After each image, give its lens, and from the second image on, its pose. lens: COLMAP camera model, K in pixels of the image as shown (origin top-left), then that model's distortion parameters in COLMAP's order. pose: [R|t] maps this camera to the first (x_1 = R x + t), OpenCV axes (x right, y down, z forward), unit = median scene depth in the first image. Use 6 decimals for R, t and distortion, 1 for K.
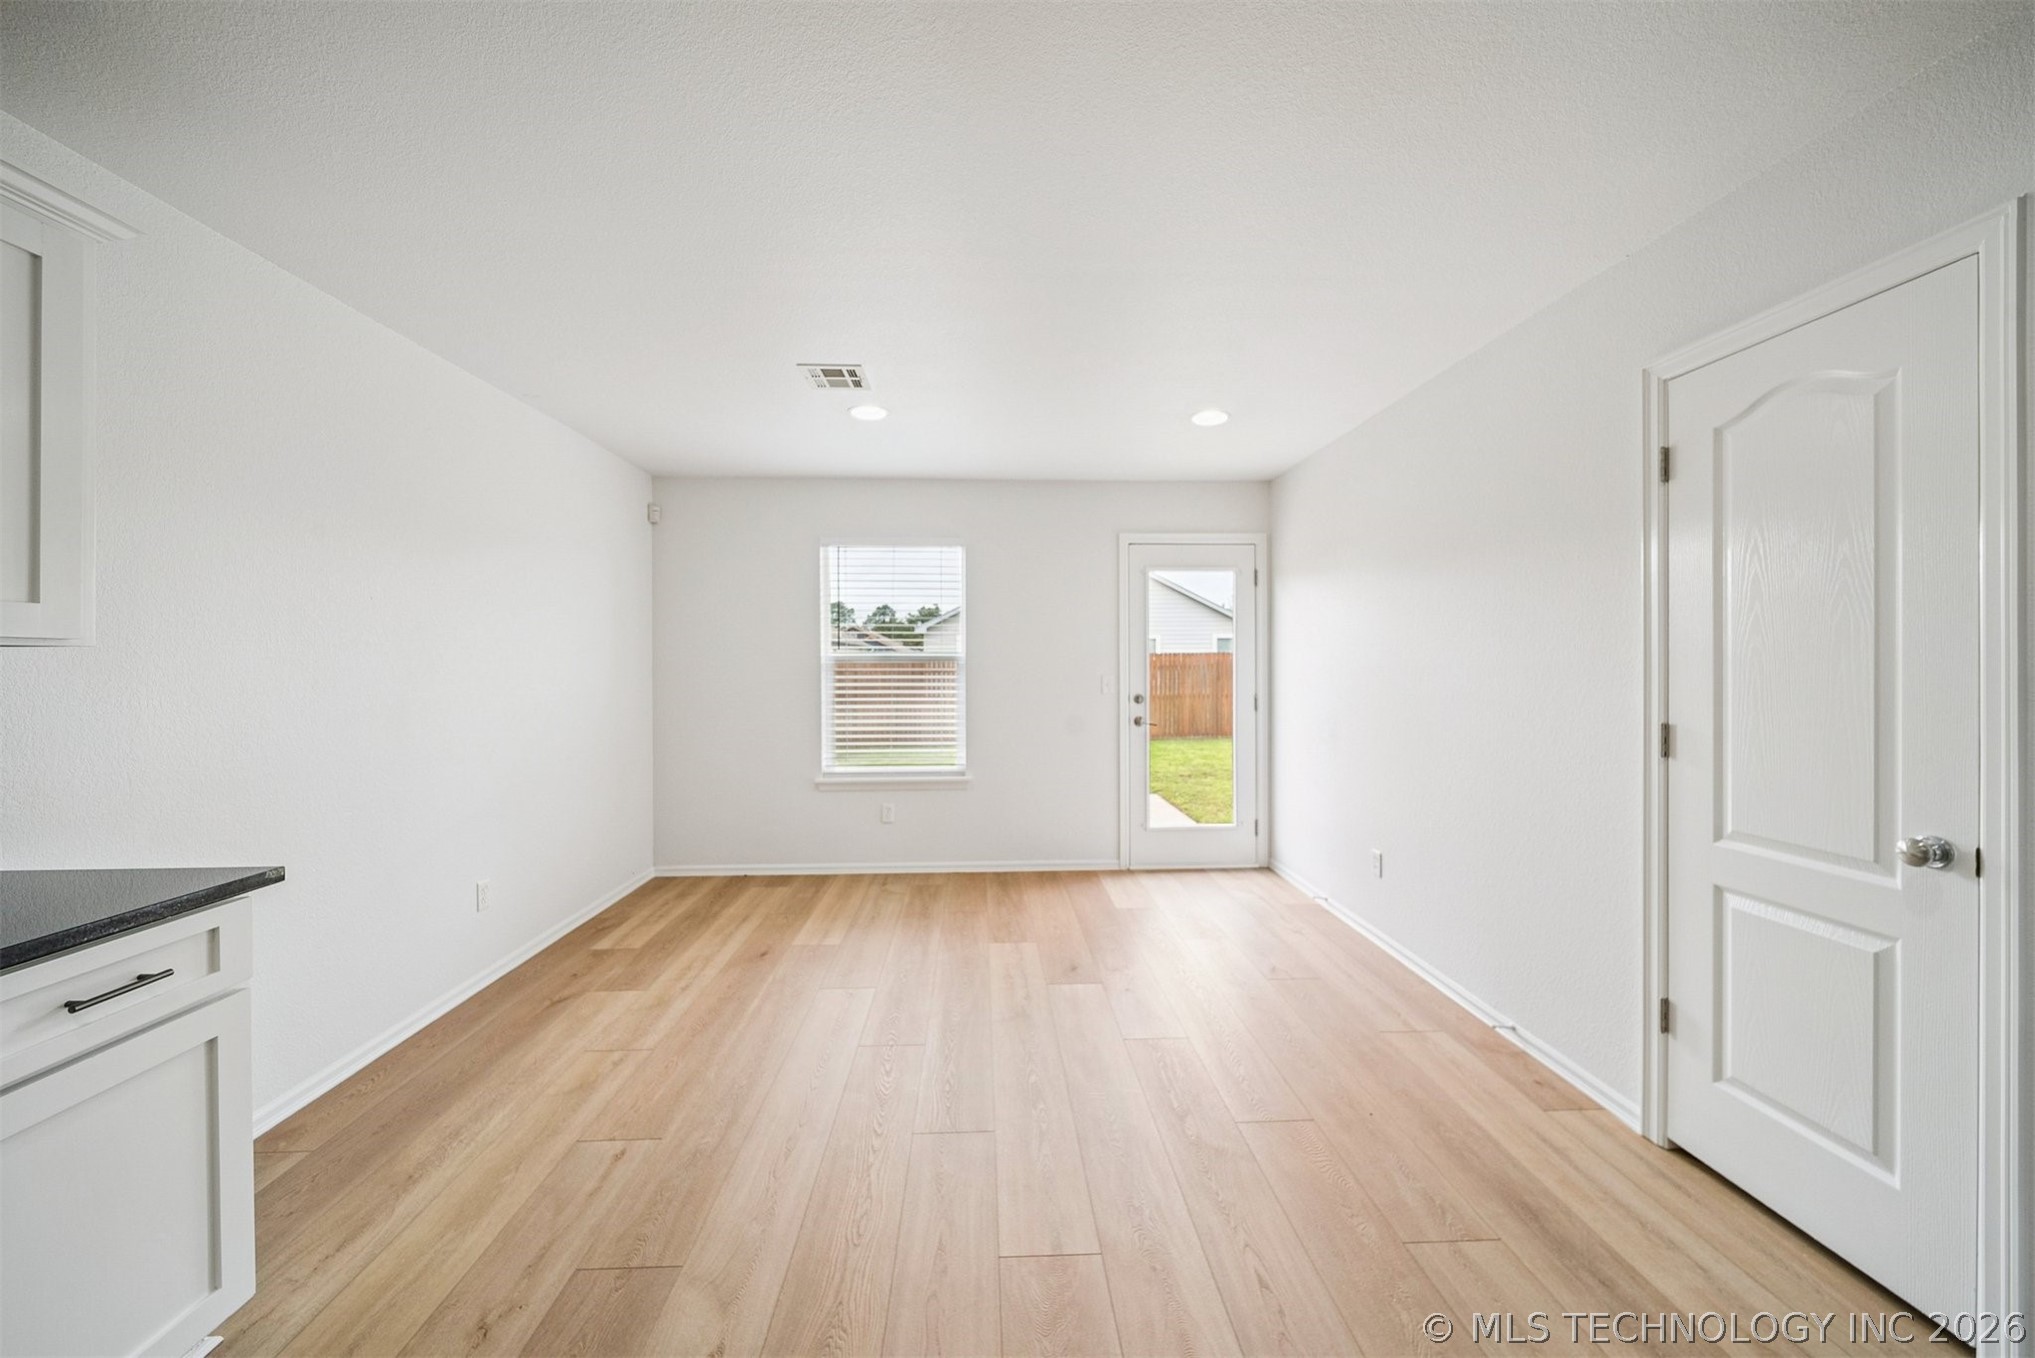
lens RADIAL K [[737.0, 0, 1015.8], [0, 737.0, 665.2], [0, 0, 1]] dist [0.000279, -0.000416]
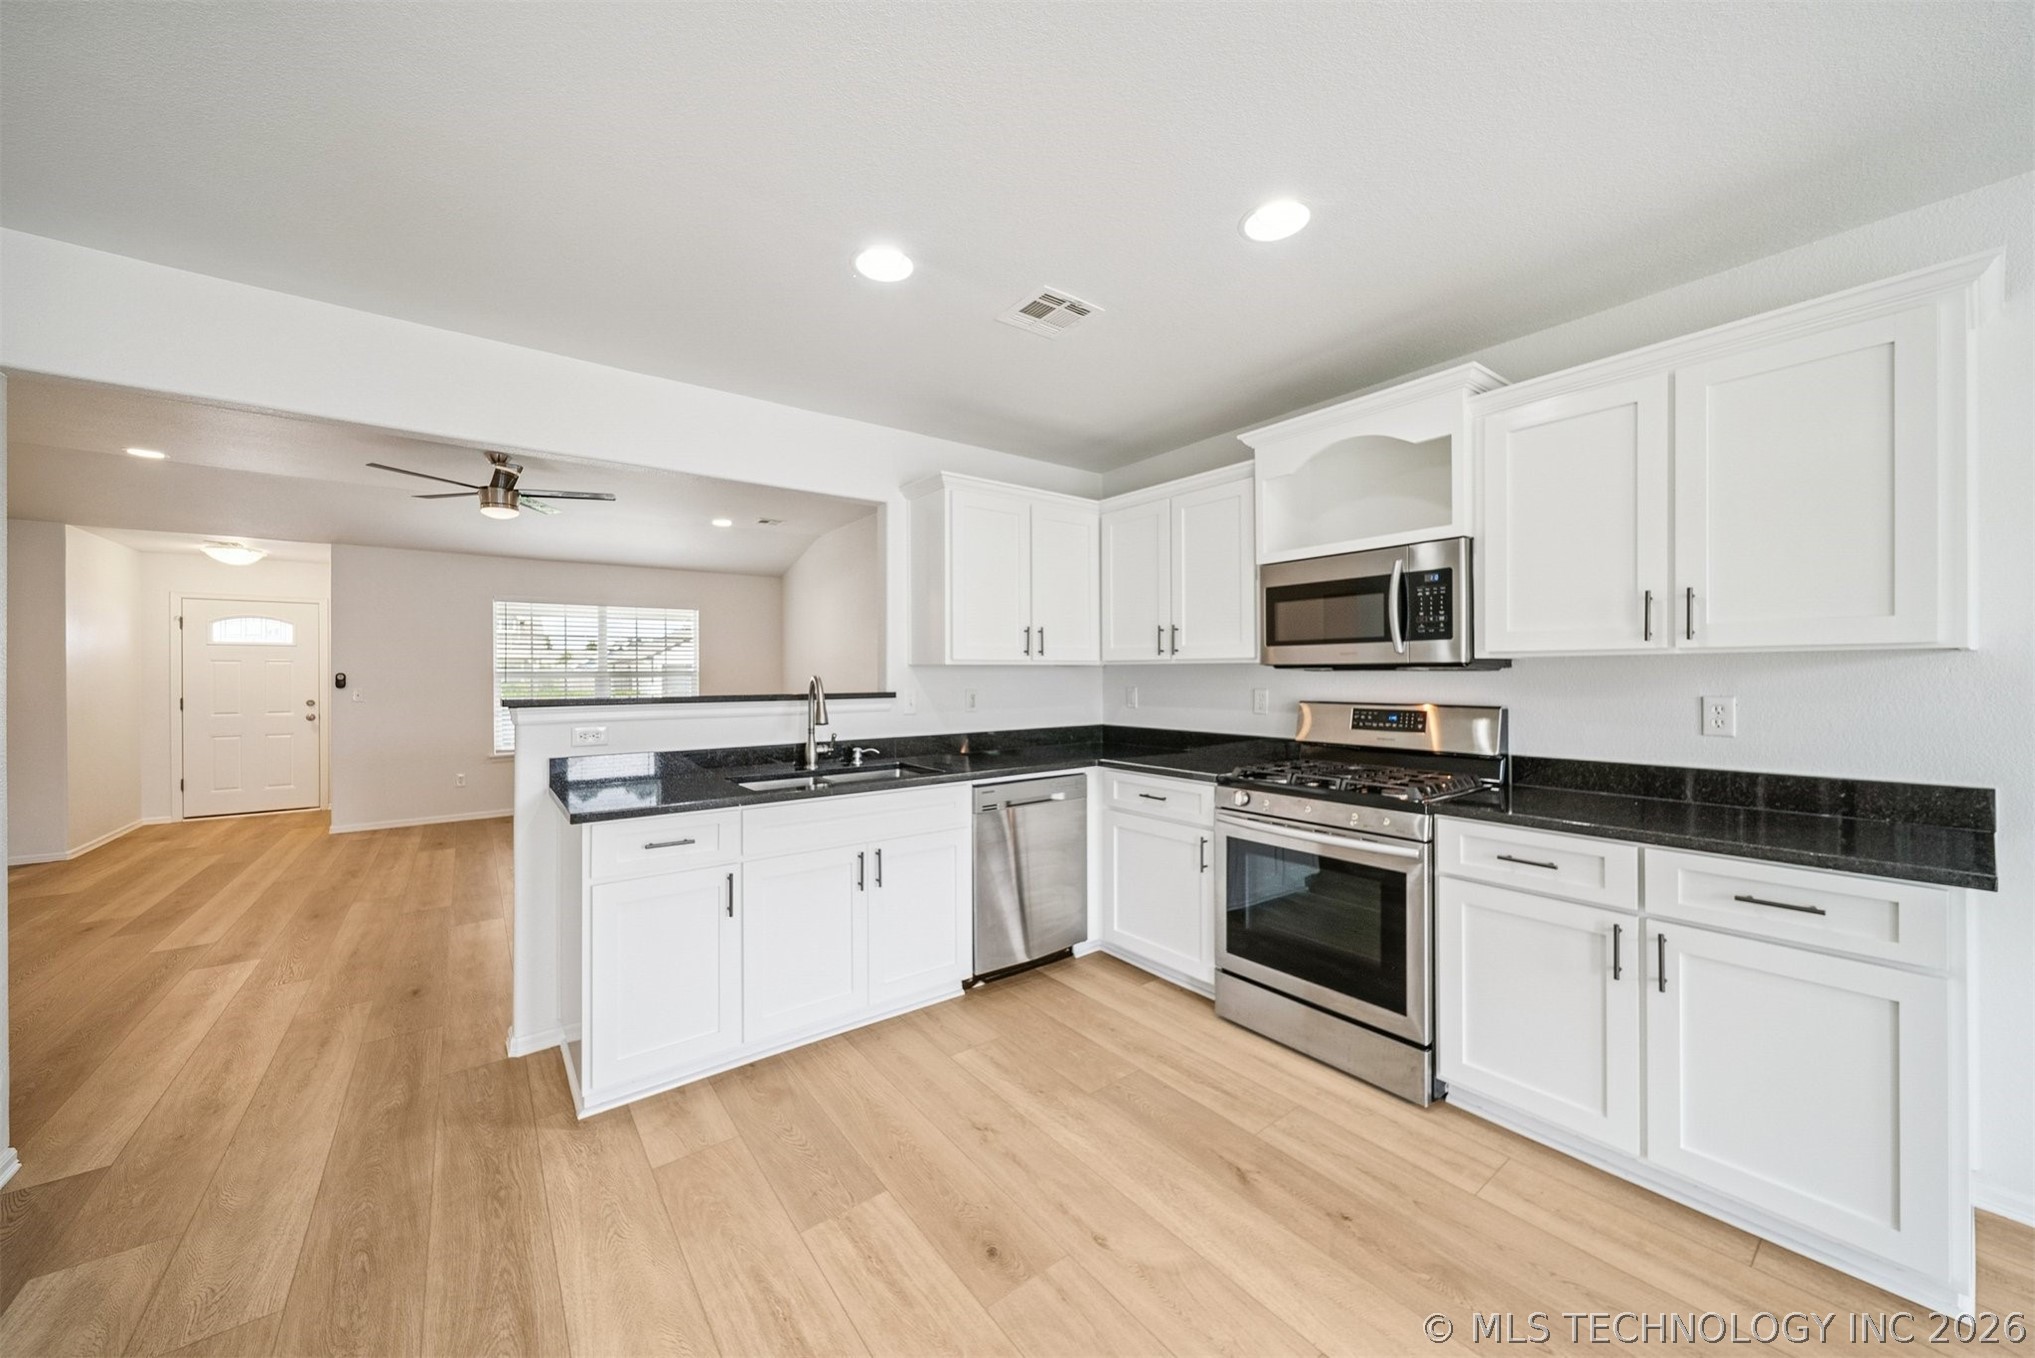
lens RADIAL K [[716.0, 0, 1013.5], [0, 716.0, 671.8], [0, 0, 1]] dist [0.001377, 0.000096]
pose [[-0.828648, 0.006012, -0.559738, 0.180793], [0.007685, 0.999970, -0.000637, 0.001082], [0.559718, -0.004829, -0.828669, 0.343558]]
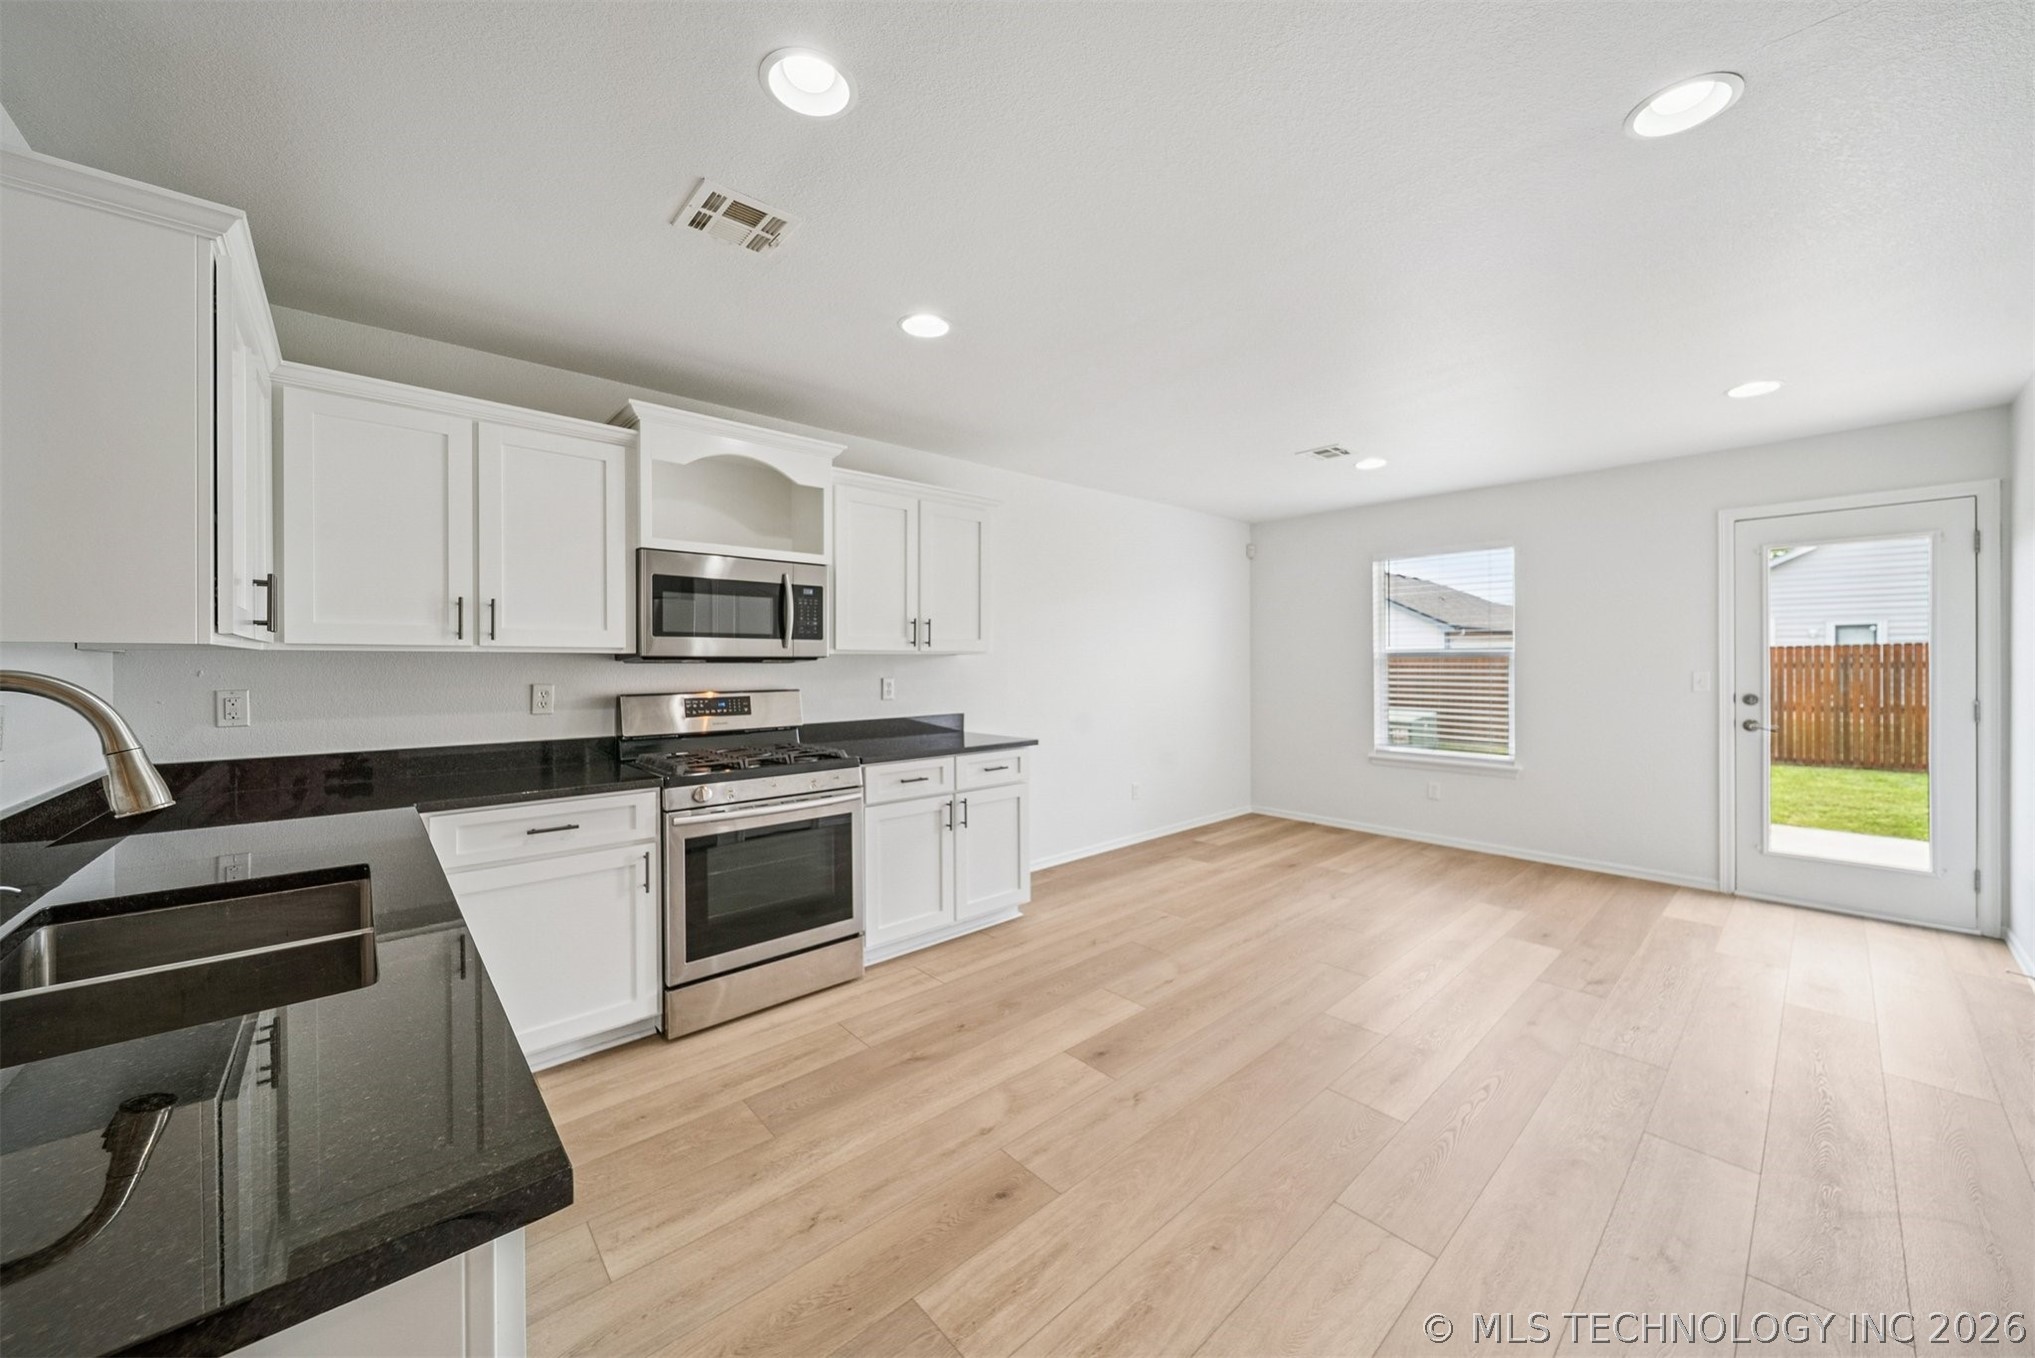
lens RADIAL K [[737.0, 0, 1015.8], [0, 737.0, 665.2], [0, 0, 1]] dist [0.000279, -0.000416]
pose [[0.627030, 0.005020, -0.778979, 0.309223], [0.000274, 0.999978, 0.006665, -0.000222], [0.778995, -0.004392, 0.627014, -0.216078]]
